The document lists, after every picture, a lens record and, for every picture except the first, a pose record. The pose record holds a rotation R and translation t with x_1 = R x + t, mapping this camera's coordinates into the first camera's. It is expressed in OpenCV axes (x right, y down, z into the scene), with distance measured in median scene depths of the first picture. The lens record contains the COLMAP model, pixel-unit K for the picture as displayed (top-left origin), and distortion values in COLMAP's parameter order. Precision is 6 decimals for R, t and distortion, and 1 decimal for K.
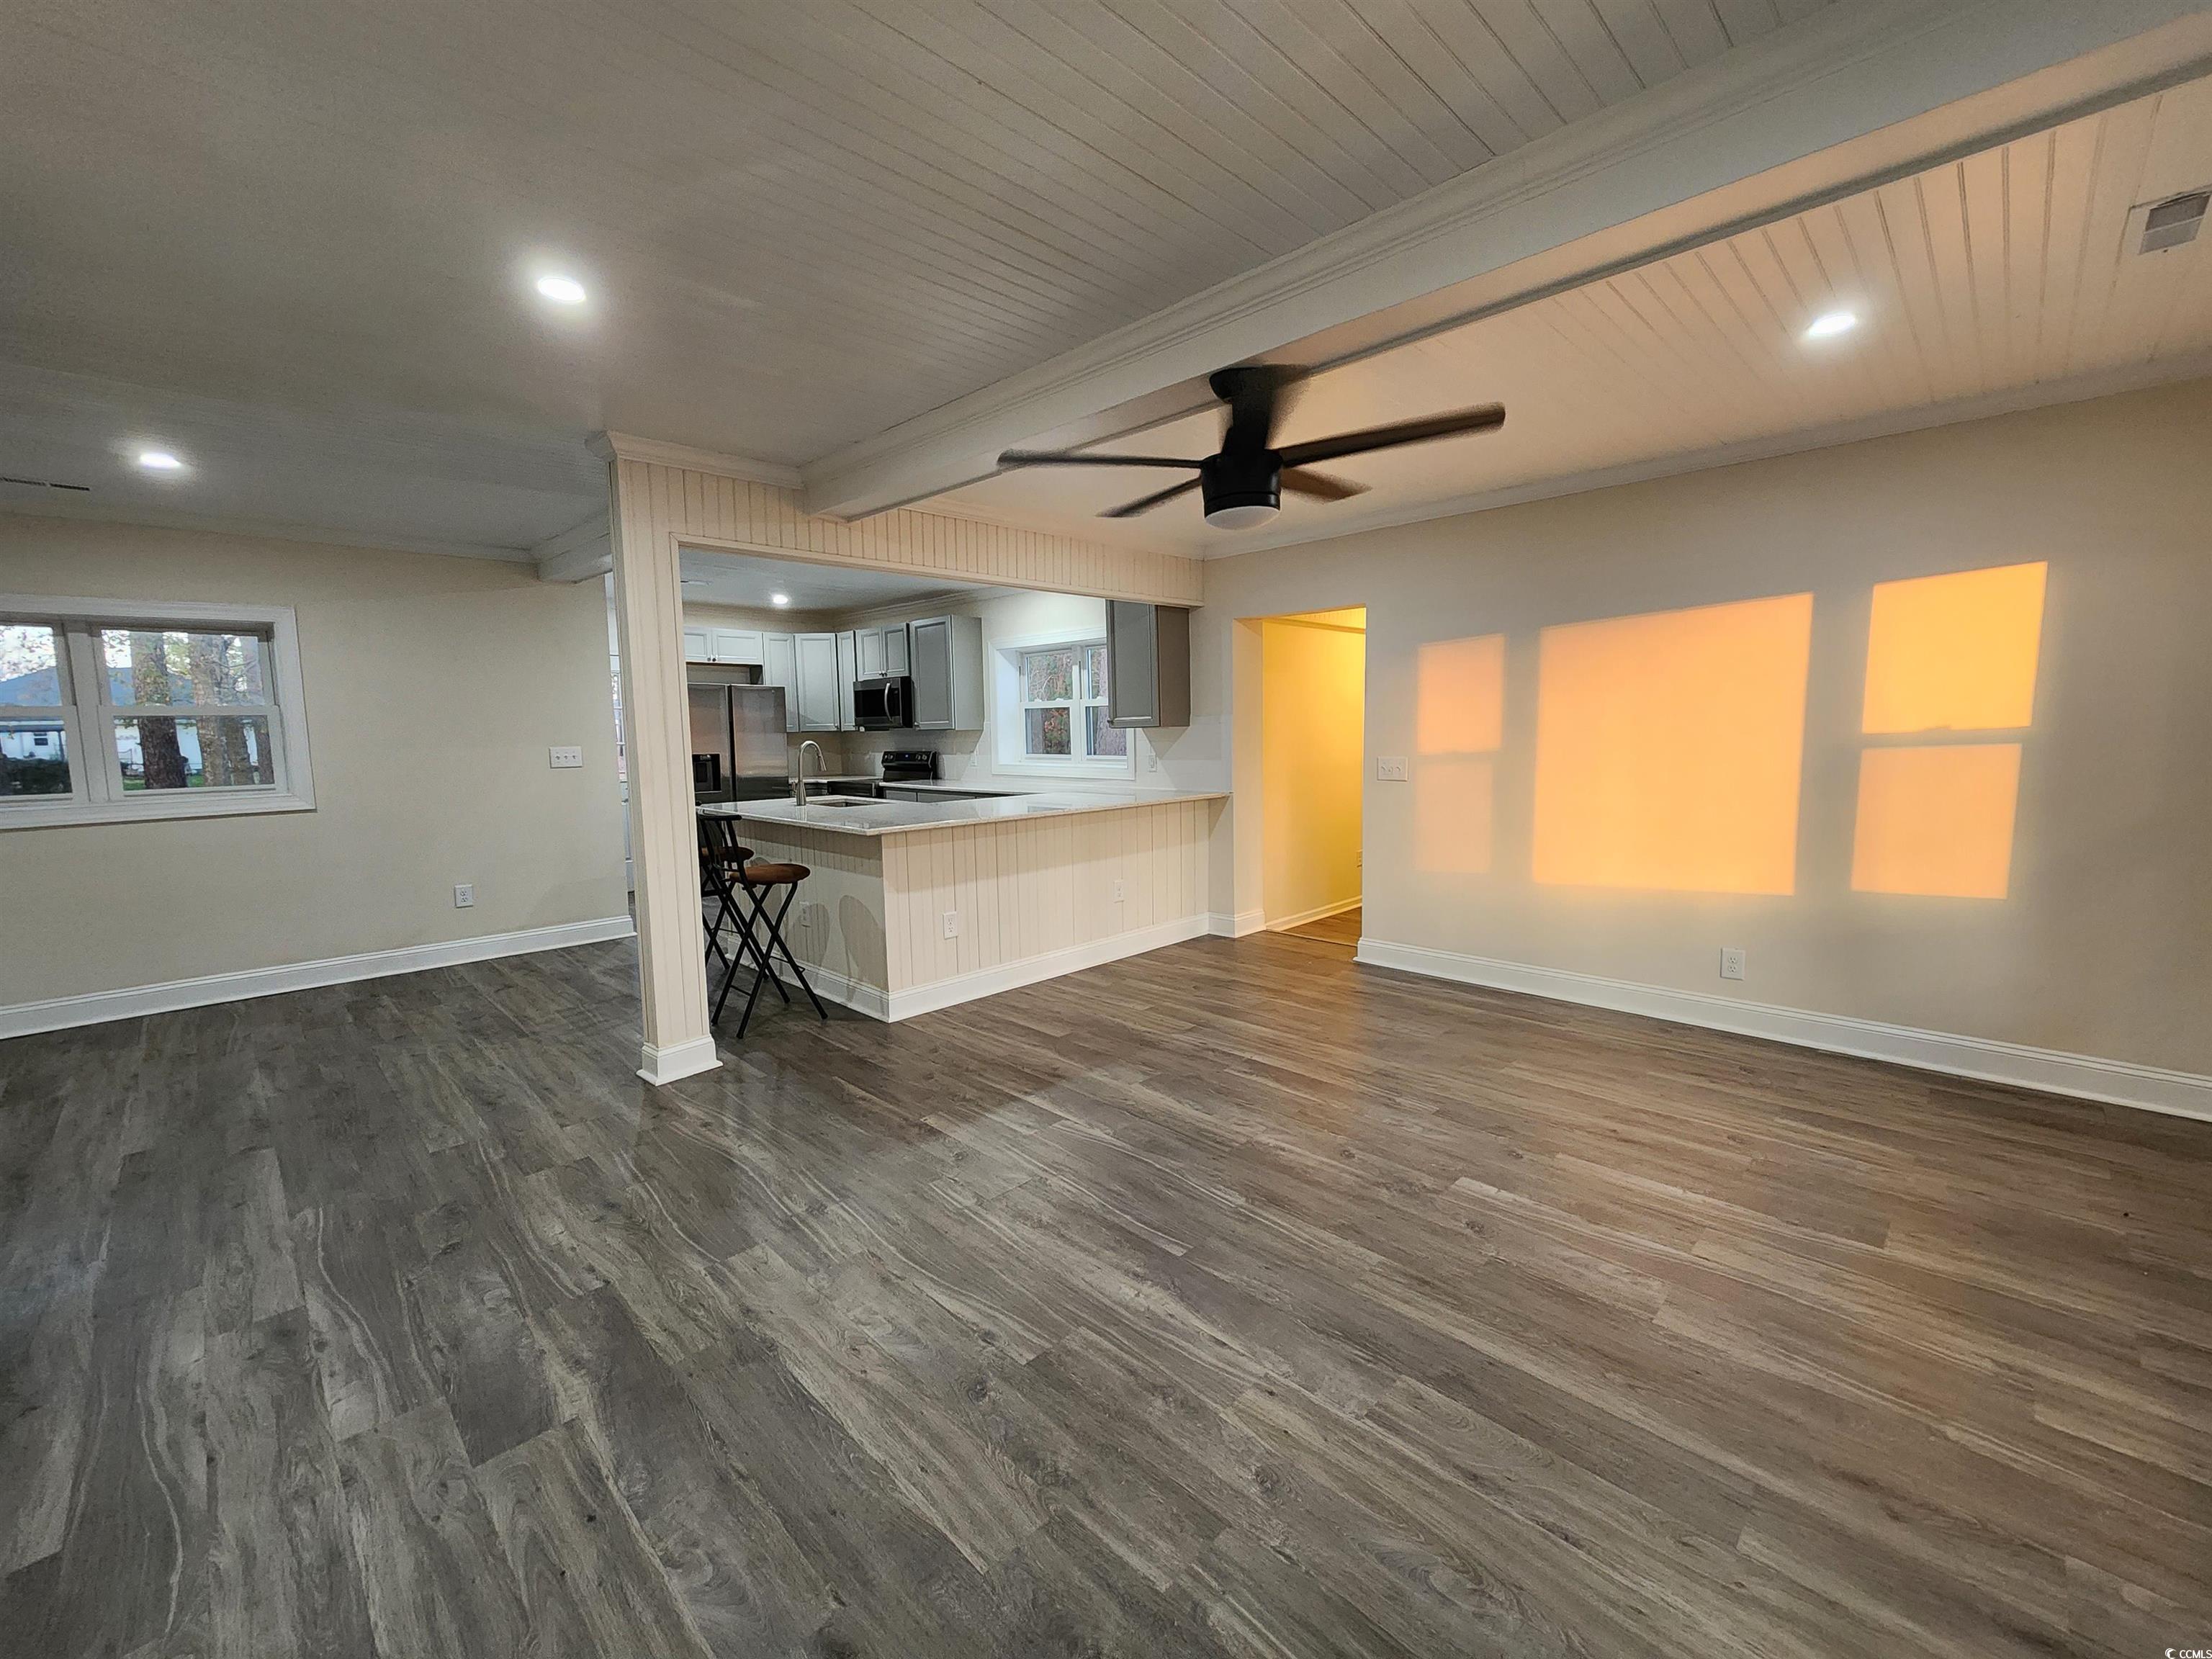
lens RADIAL K [[914.2, 0, 1109.0], [0, 914.2, 821.7], [0, 0, 1]] dist [0.001182, 0.000302]
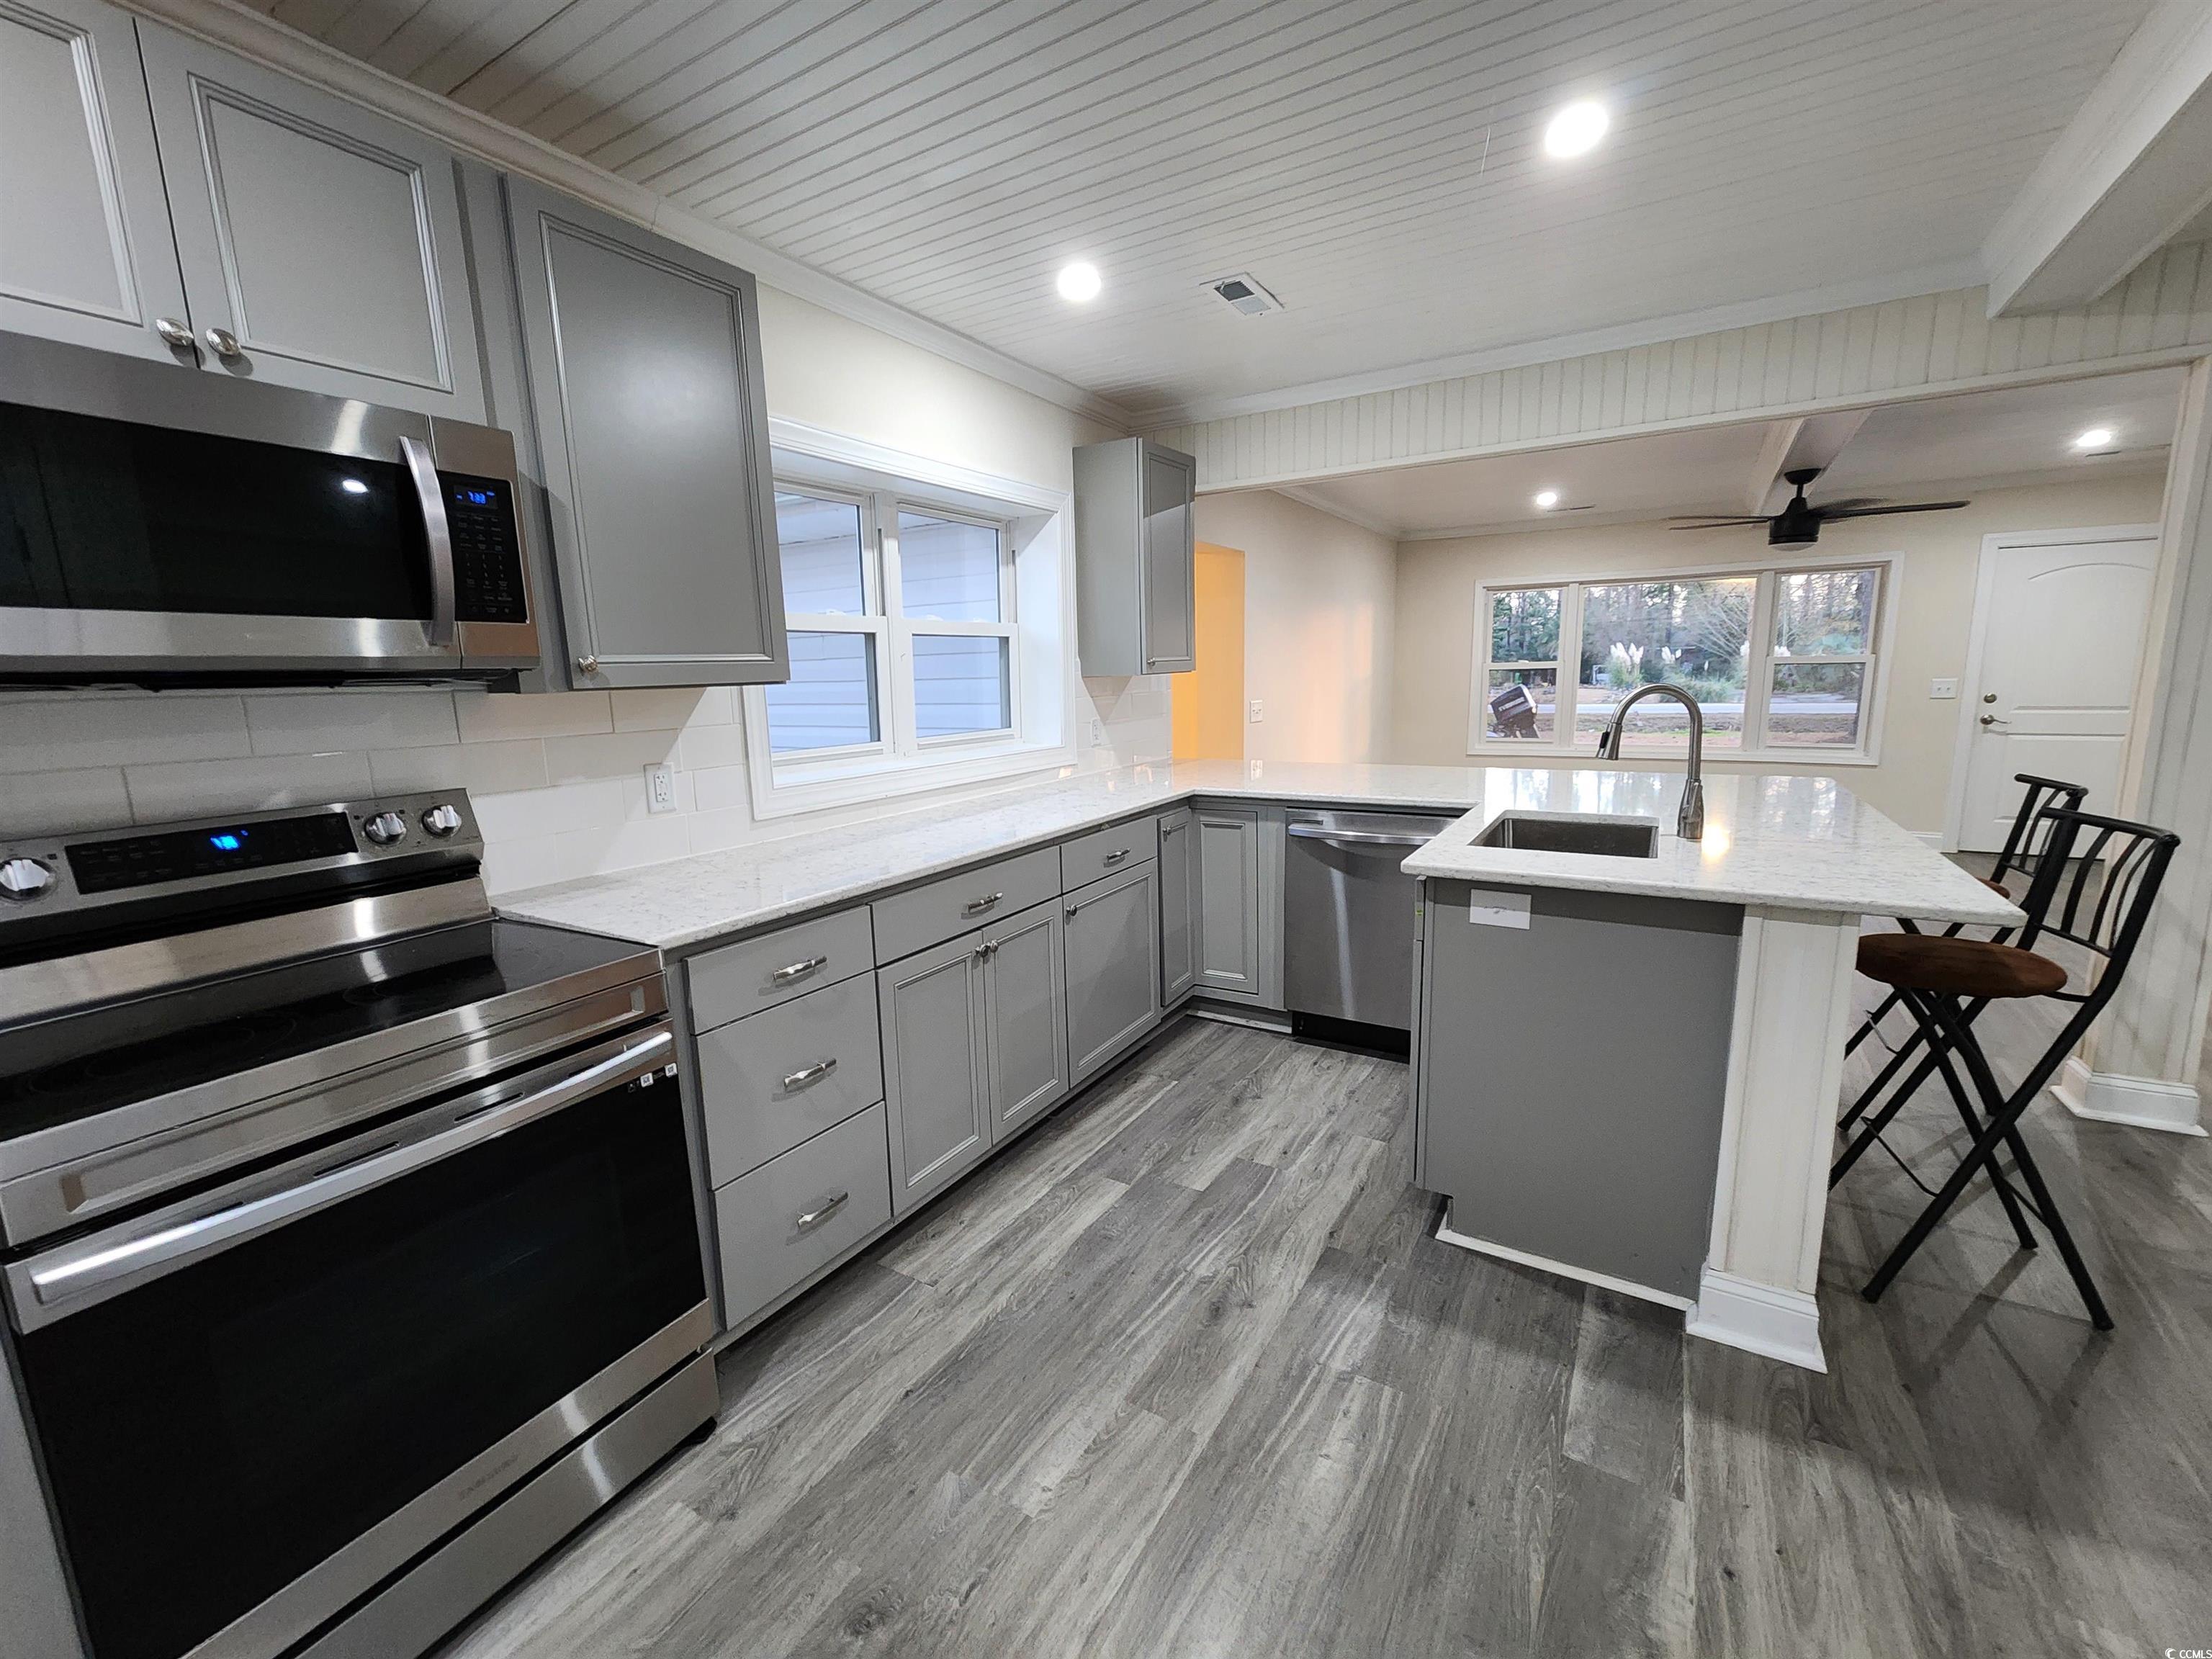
lens RADIAL K [[912.8, 0, 1102.9], [0, 912.8, 820.4], [0, 0, 1]] dist [-0.000511, -0.000118]
pose [[-0.224813, -0.135368, 0.964953, -1.118277], [0.131143, 0.977090, 0.167624, -0.214985], [-0.965537, 0.164230, -0.201910, 2.222088]]
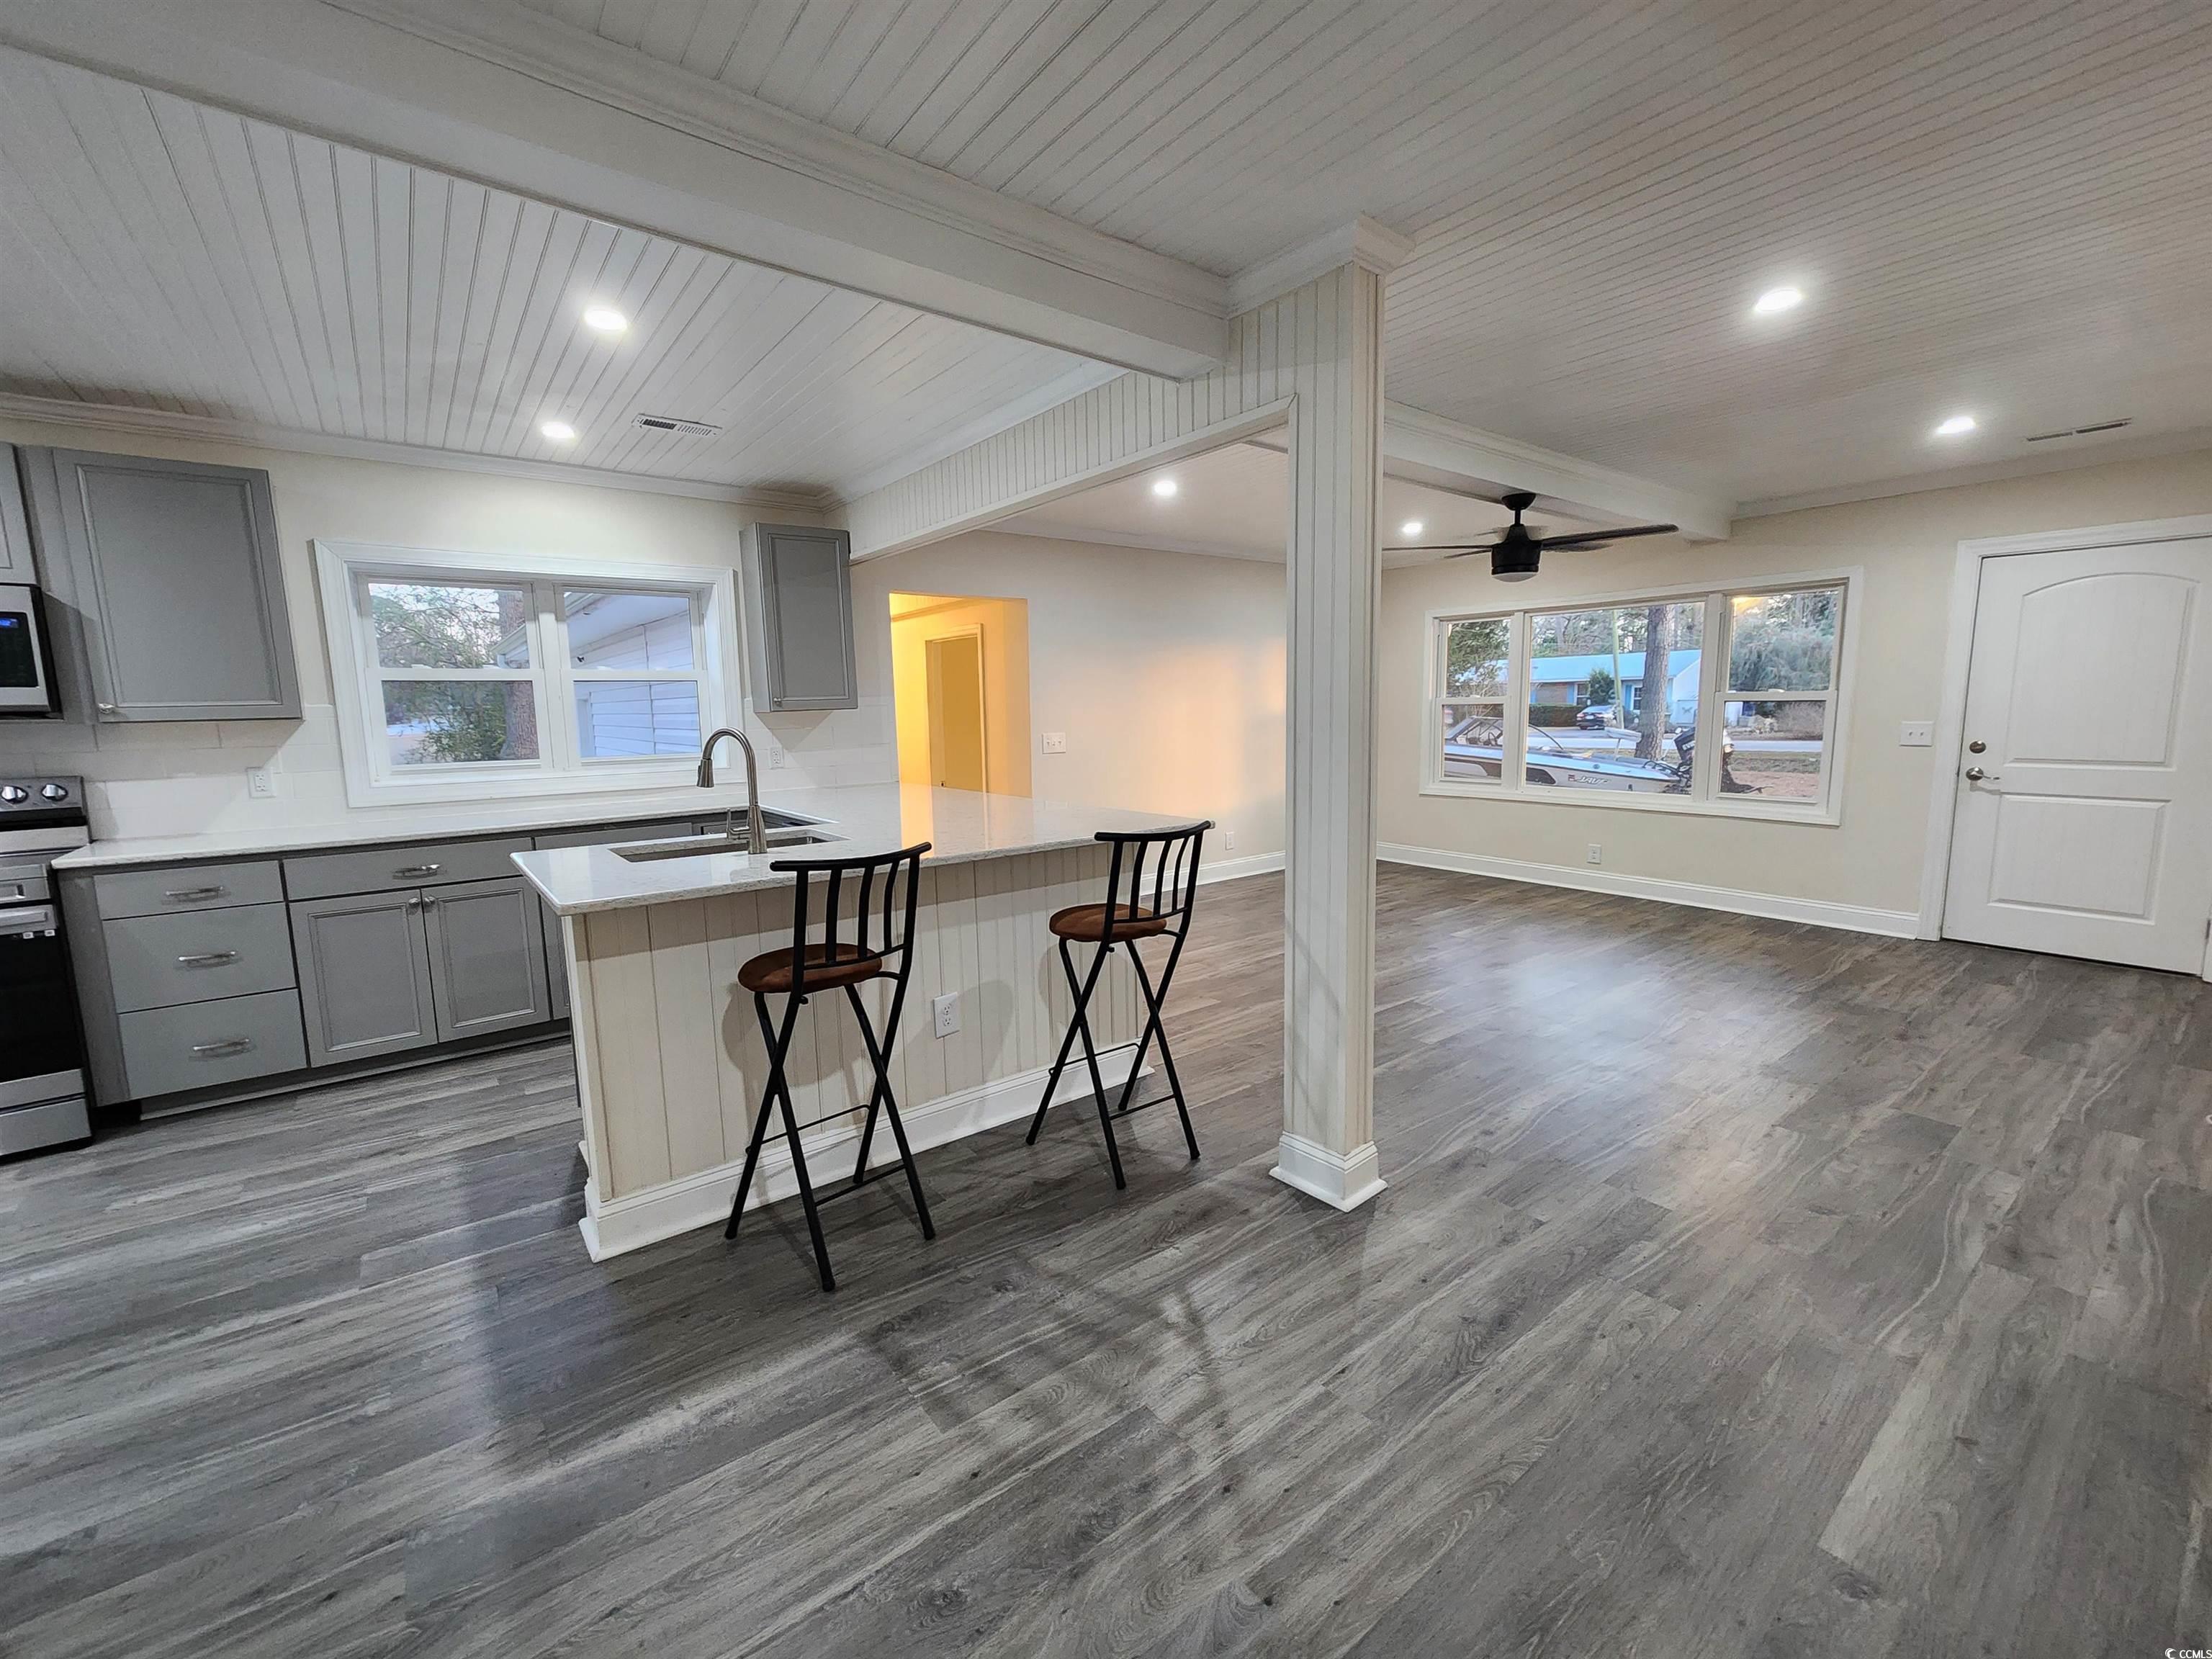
lens RADIAL K [[910.1, 0, 1107.0], [0, 910.1, 827.7], [0, 0, 1]] dist [0.000900, 0.000681]
pose [[0.128706, -0.119495, 0.984457, -1.337538], [0.121296, 0.987157, 0.103965, -0.100562], [-0.984237, 0.106030, 0.141547, 1.217770]]
